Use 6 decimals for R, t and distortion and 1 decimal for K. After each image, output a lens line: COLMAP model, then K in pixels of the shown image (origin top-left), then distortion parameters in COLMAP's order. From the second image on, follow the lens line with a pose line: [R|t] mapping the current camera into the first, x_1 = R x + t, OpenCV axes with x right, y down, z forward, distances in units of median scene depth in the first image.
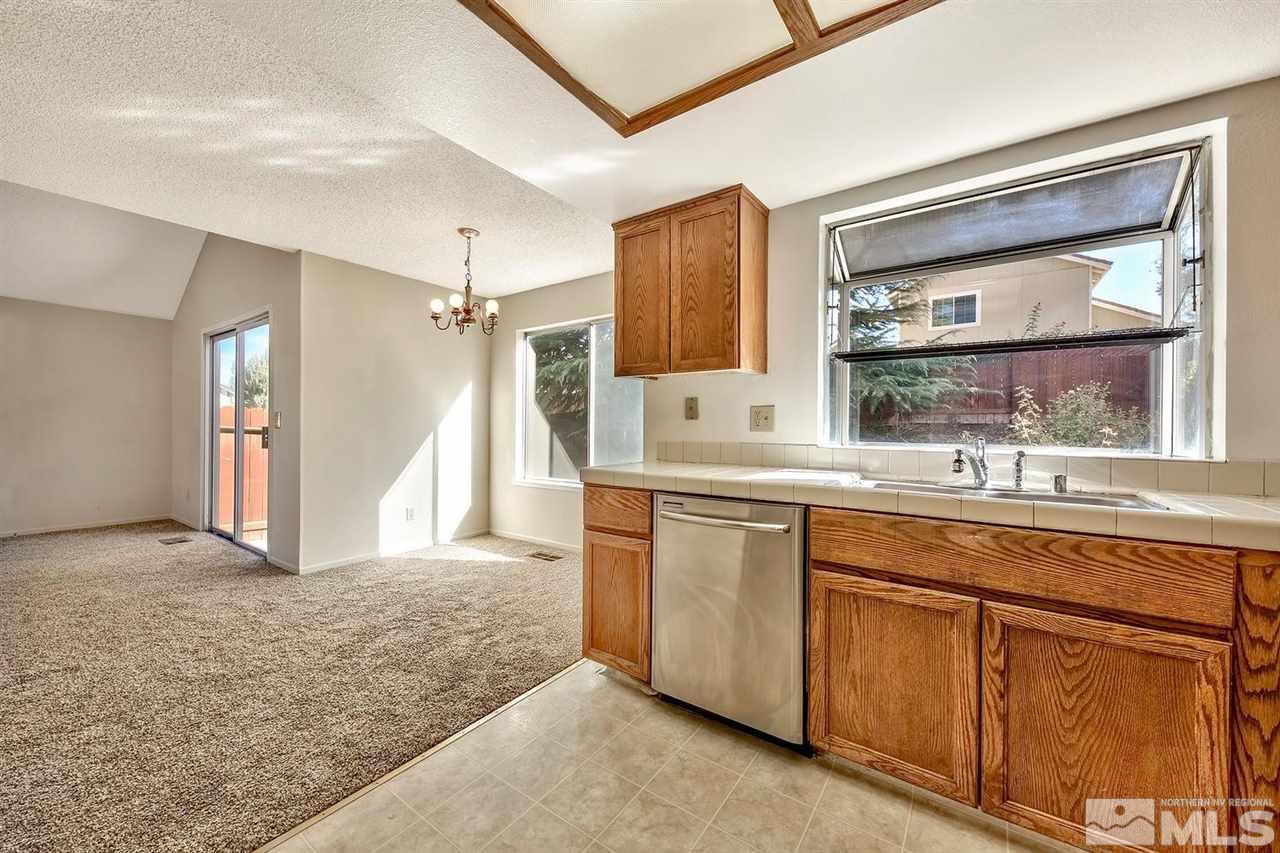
lens RADIAL K [[472.6, 0, 640.0], [0, 472.6, 426.5], [0, 0, 1]] dist [0.000757, 0.000100]
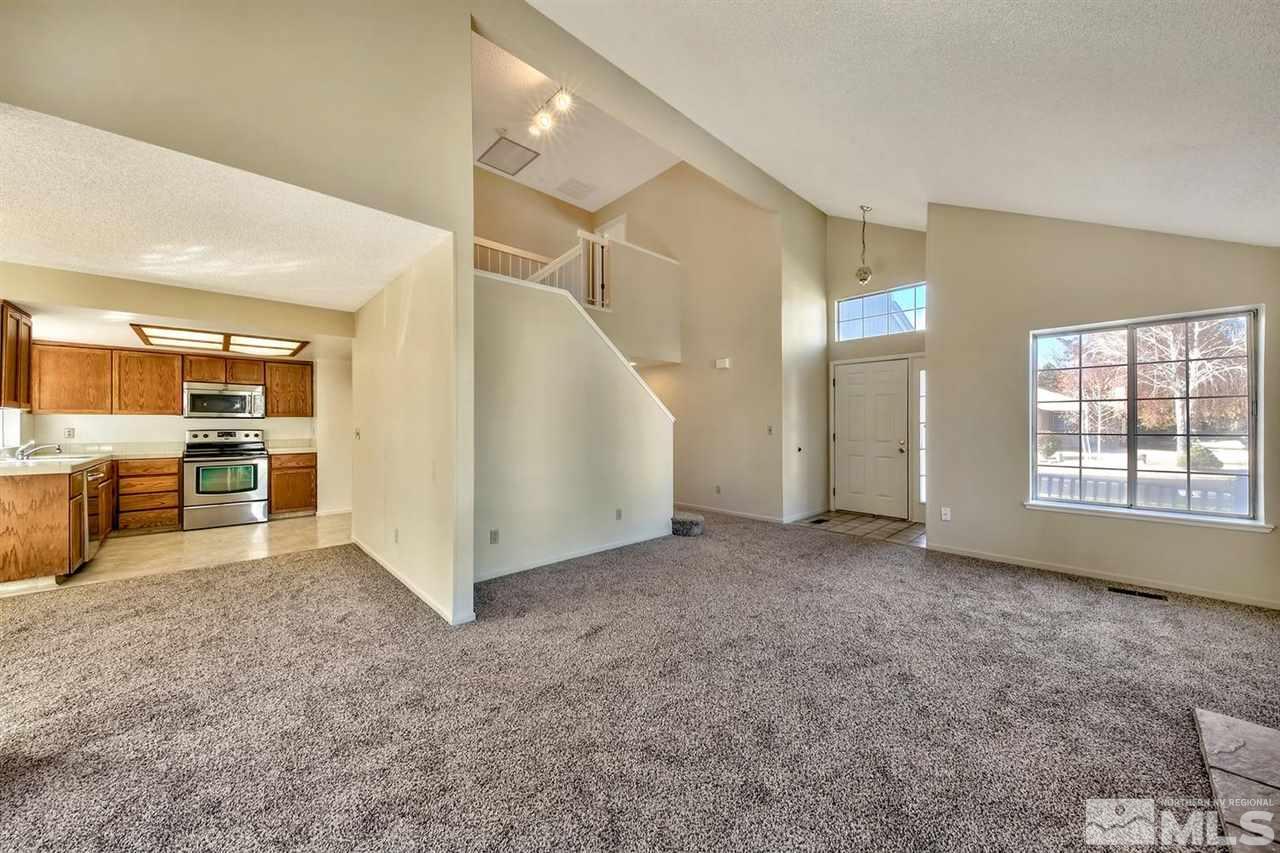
lens RADIAL K [[447.0, 0, 656.0], [0, 447.0, 422.7], [0, 0, 1]] dist [-0.000431, -0.004933]
pose [[-0.986679, 0.003964, 0.162632, -2.706169], [0.003702, 0.999991, -0.001916, -0.057029], [-0.162638, -0.001288, -0.986685, 2.432111]]
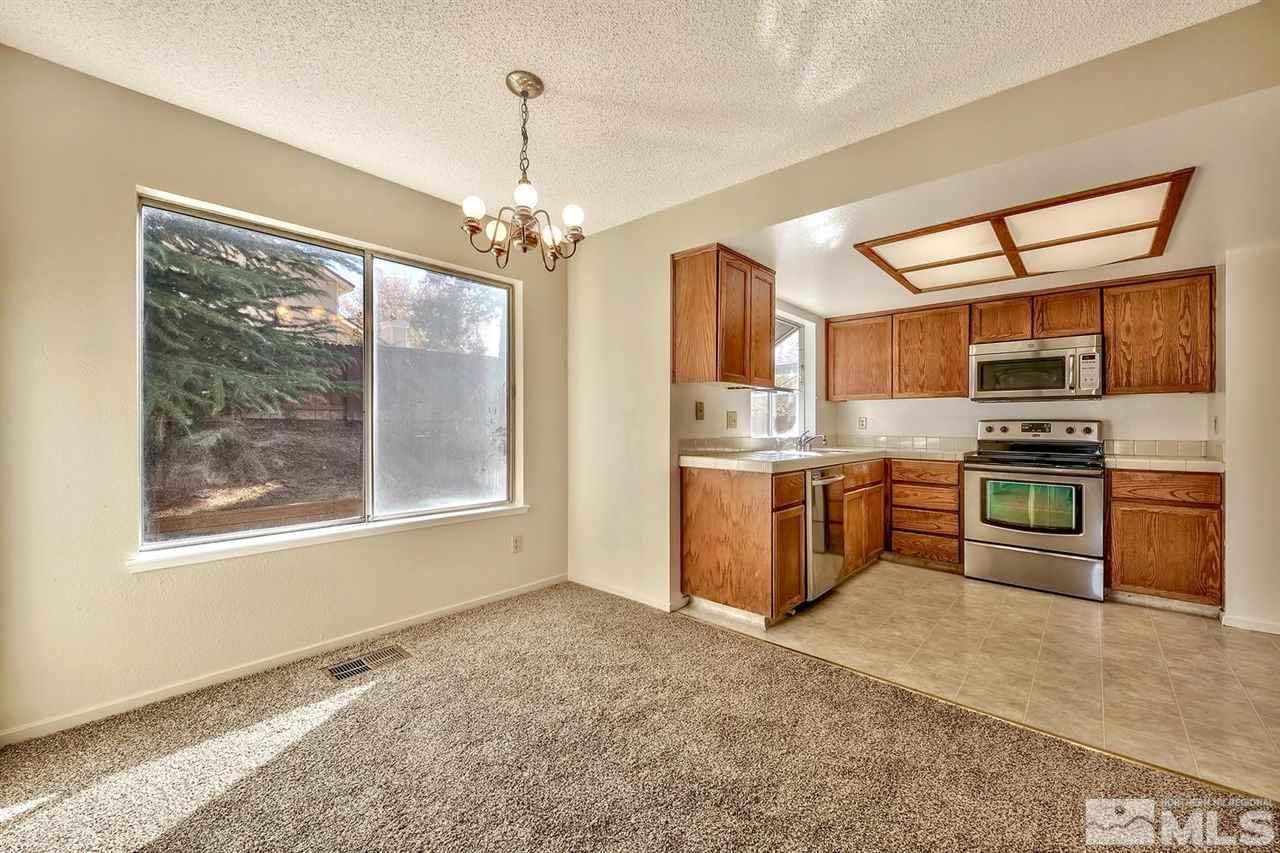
lens RADIAL K [[504.6, 0, 628.6], [0, 504.6, 423.2], [0, 0, 1]] dist [-0.001186, -0.000422]
pose [[0.120141, 0.001470, 0.992756, -1.550609], [-0.003122, 0.999995, -0.001103, -0.005121], [-0.992752, -0.002967, 0.120145, 1.315462]]
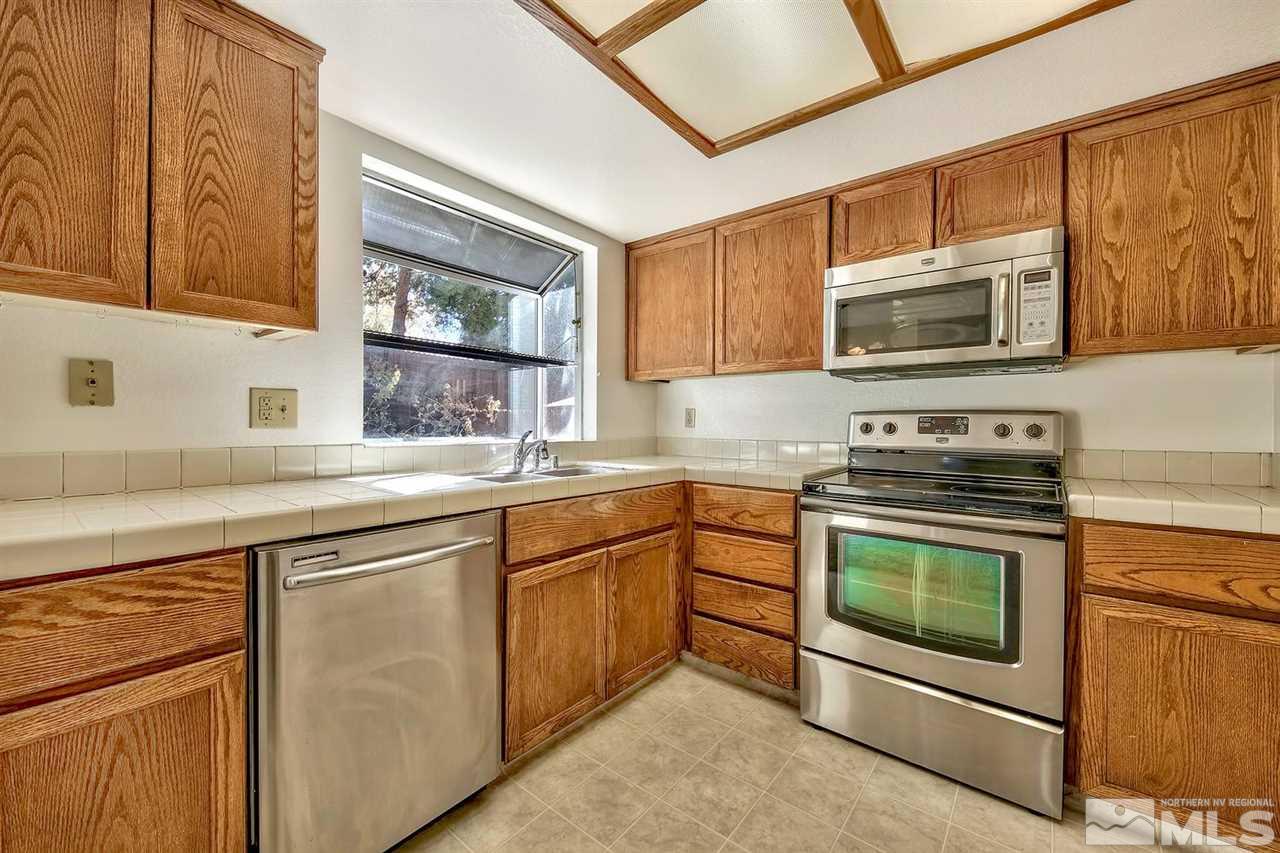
lens RADIAL K [[503.6, 0, 640.0], [0, 503.6, 426.5], [0, 0, 1]] dist [0.000438, -0.000162]
pose [[0.054431, -0.010140, 0.998466, -0.473963], [-0.003711, 0.999939, 0.010357, -0.000974], [-0.998511, -0.004269, 0.054390, 0.536746]]
